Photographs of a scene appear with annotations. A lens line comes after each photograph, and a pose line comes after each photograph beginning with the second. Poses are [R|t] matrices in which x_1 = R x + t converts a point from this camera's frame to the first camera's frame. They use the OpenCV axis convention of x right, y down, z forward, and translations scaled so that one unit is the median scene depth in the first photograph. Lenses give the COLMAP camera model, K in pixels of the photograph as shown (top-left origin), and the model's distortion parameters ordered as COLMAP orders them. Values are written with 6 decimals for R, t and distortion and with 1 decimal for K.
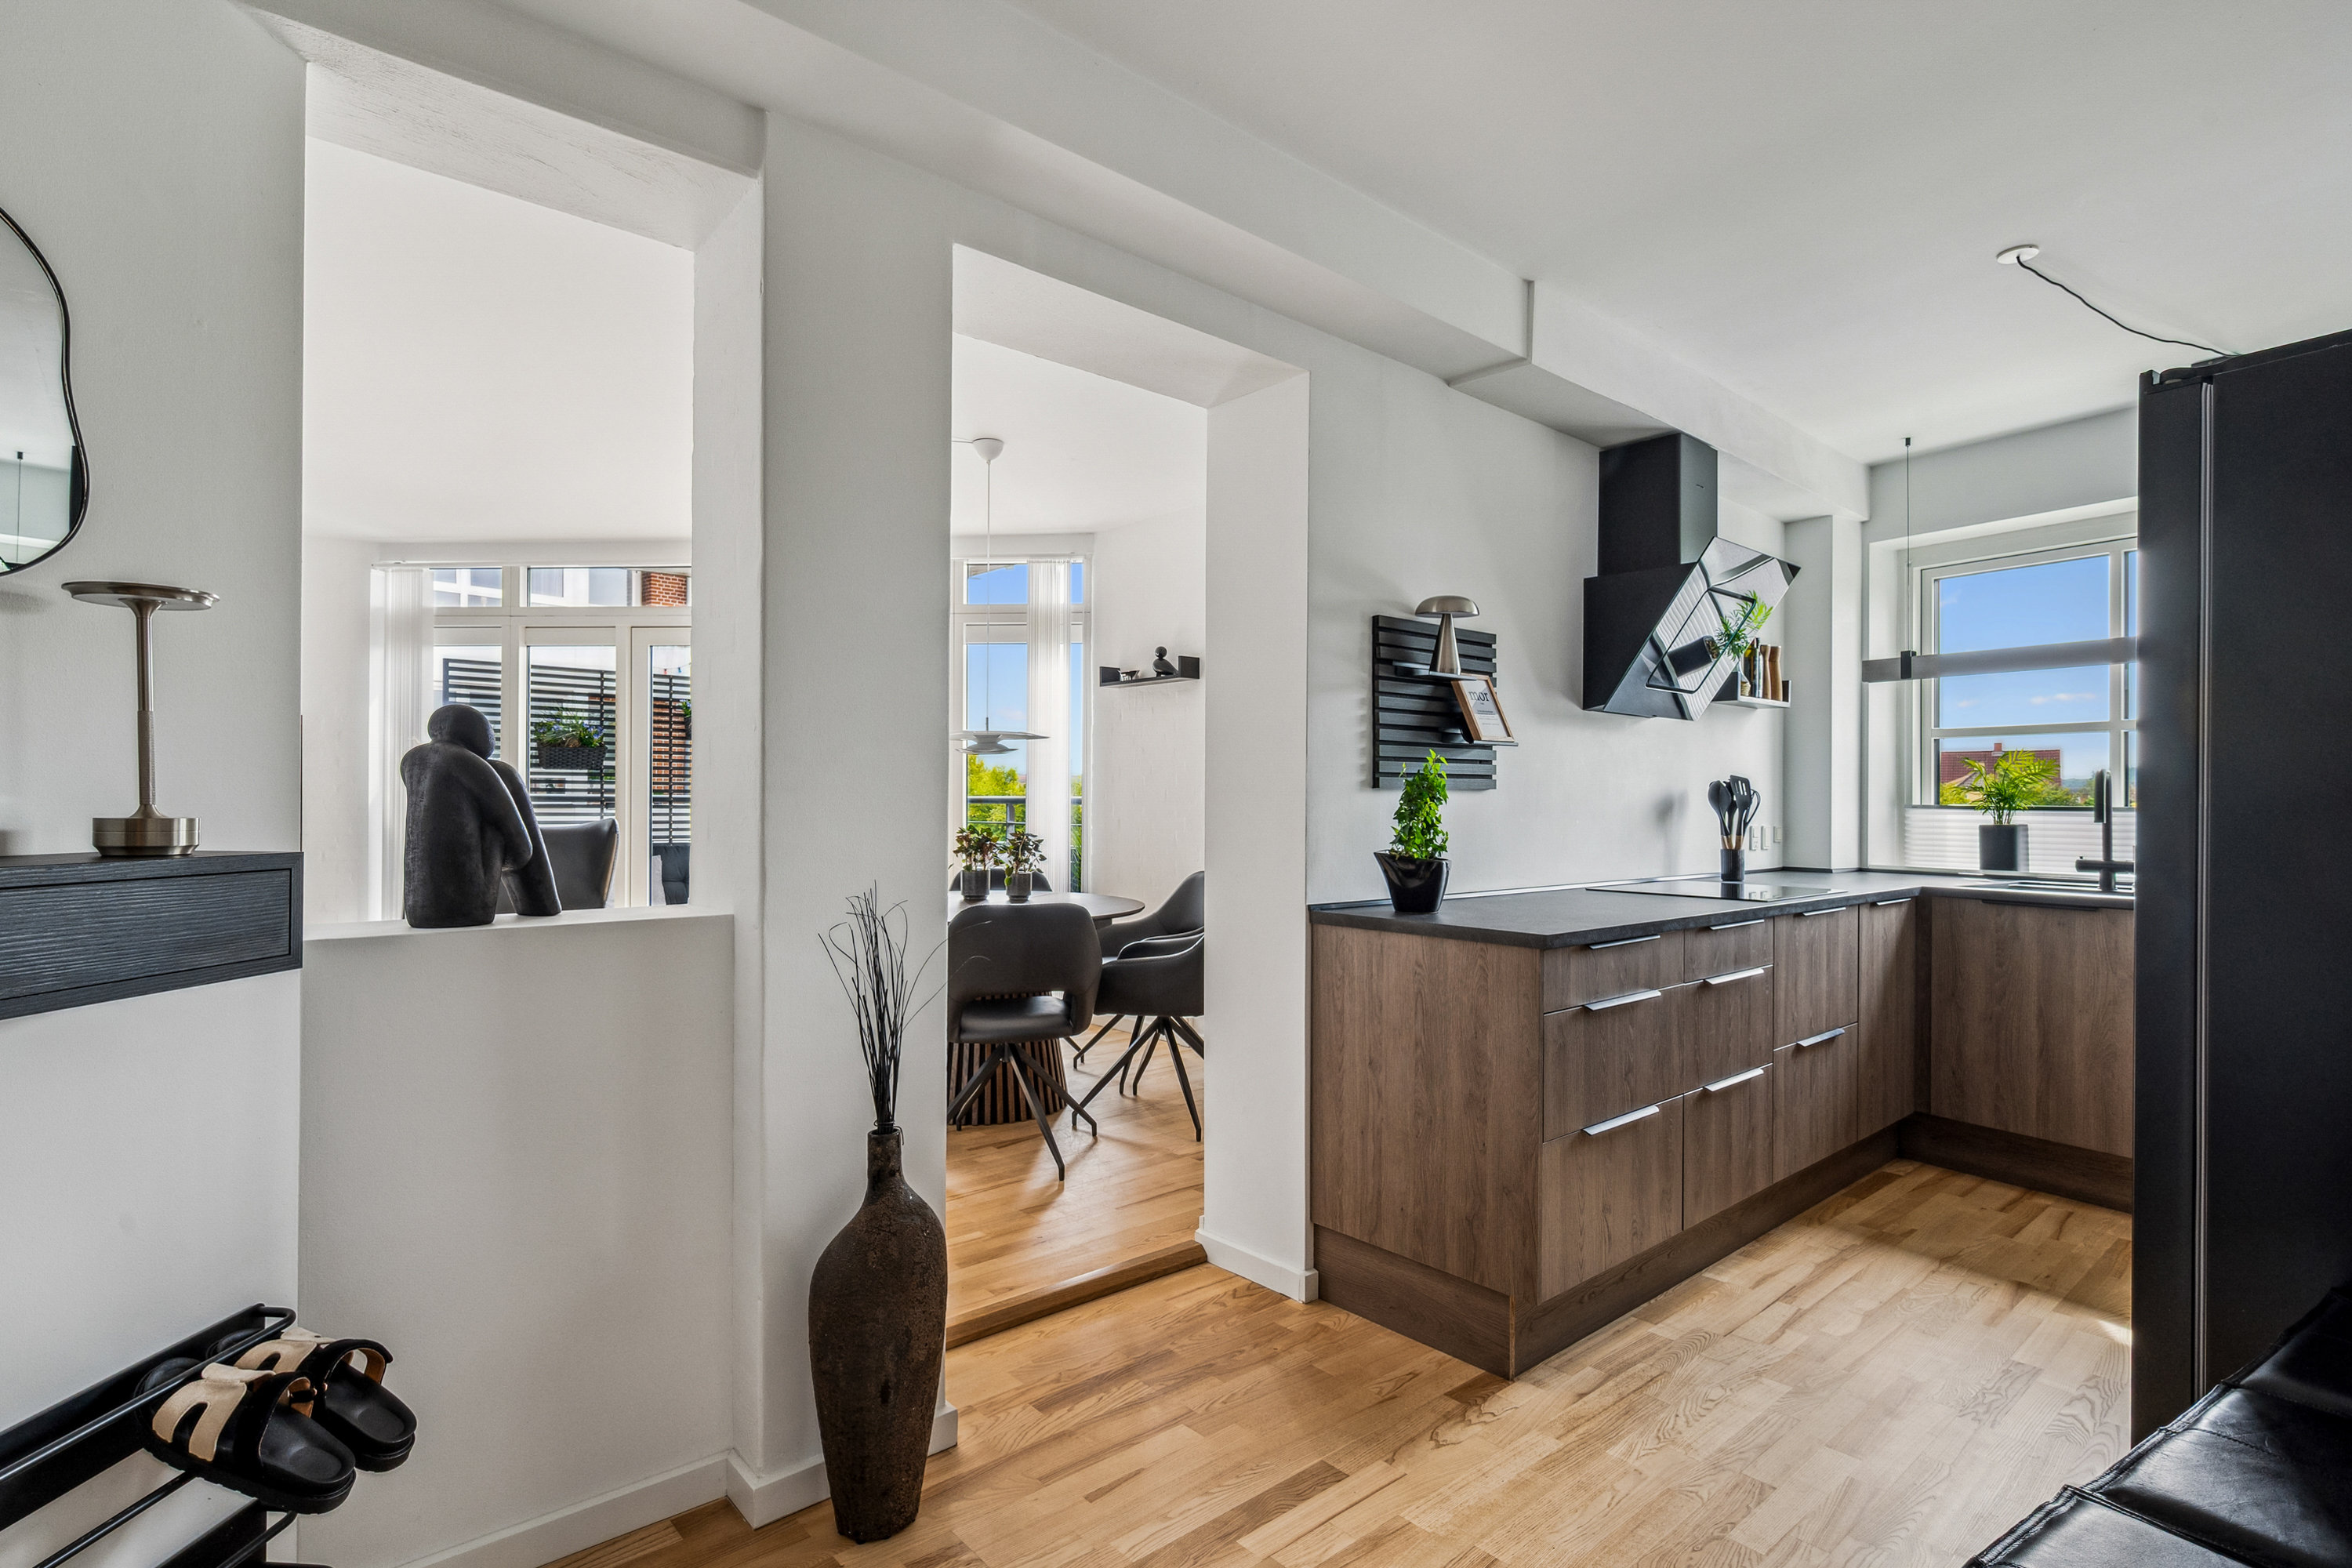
lens RADIAL K [[1183.7, 0, 1172.8], [0, 1183.7, 798.0], [0, 0, 1]] dist [-0.017744, -0.000055]
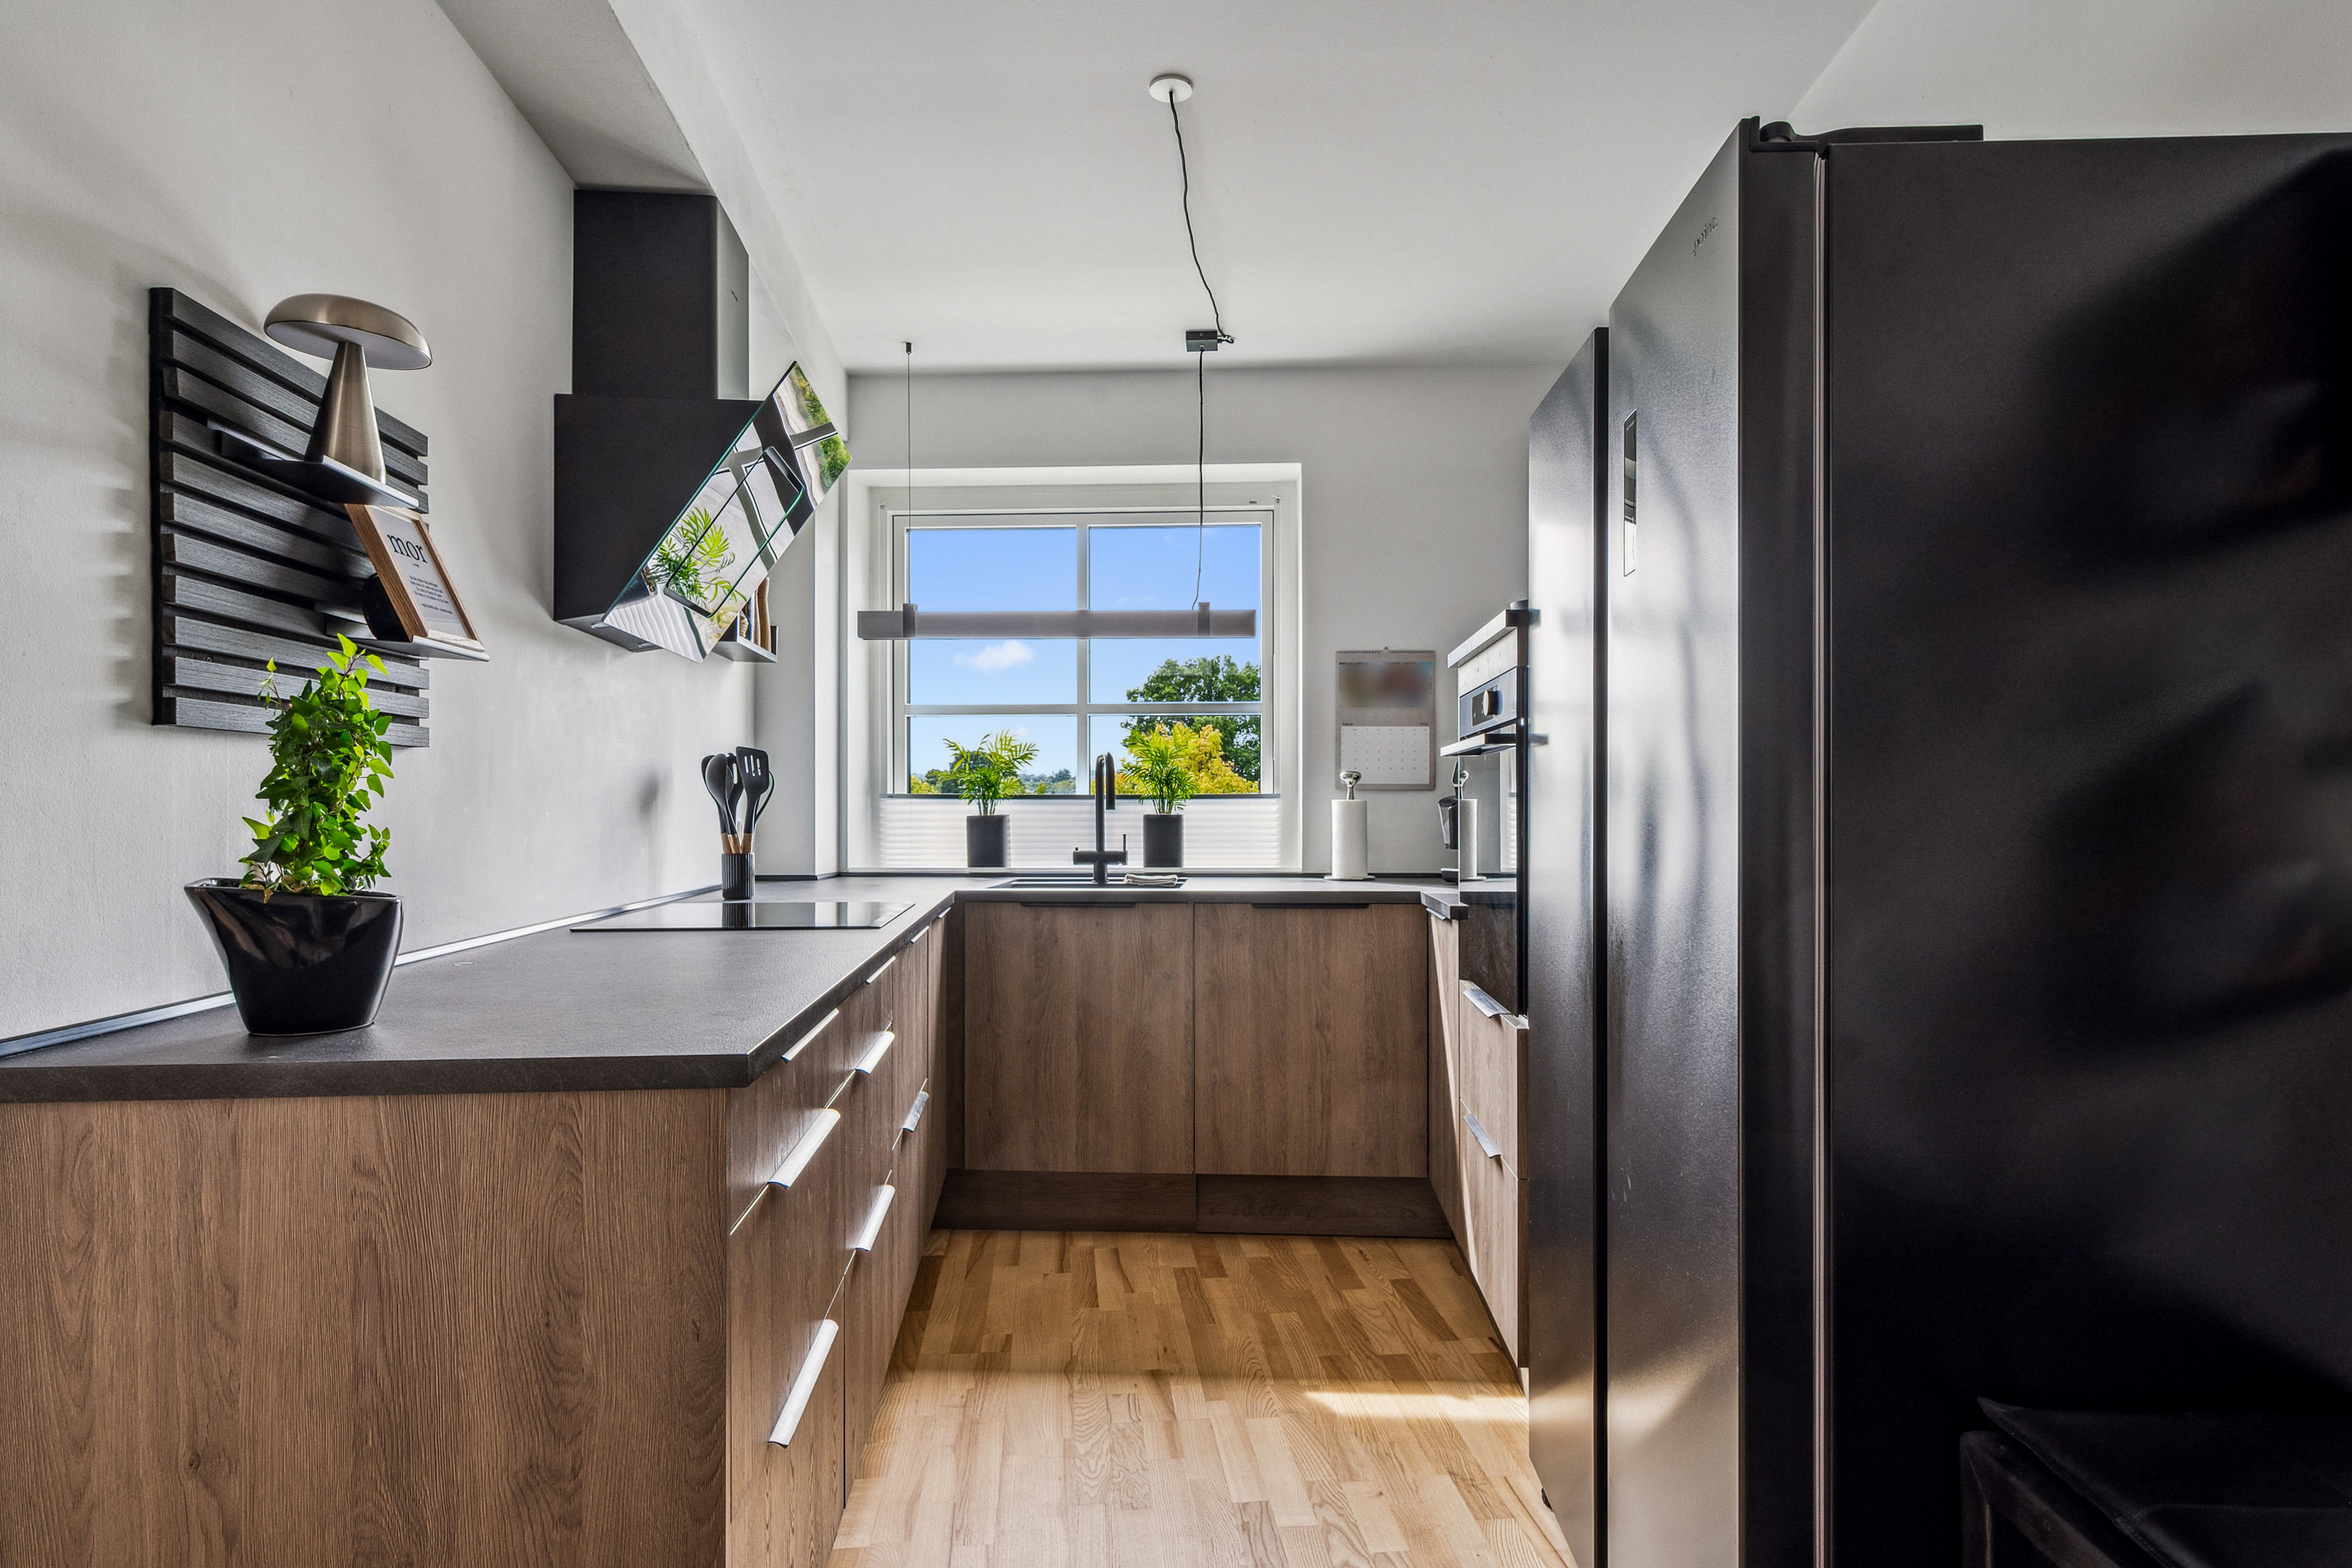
lens RADIAL K [[1276.4, 0, 1219.9], [0, 1276.4, 802.2], [0, 0, 1]] dist [-0.002182, -0.001402]
pose [[0.563538, -0.001753, 0.826088, 0.017297], [0.001294, 0.999998, 0.001239, 0.016430], [-0.826089, 0.000370, 0.563540, 0.433183]]
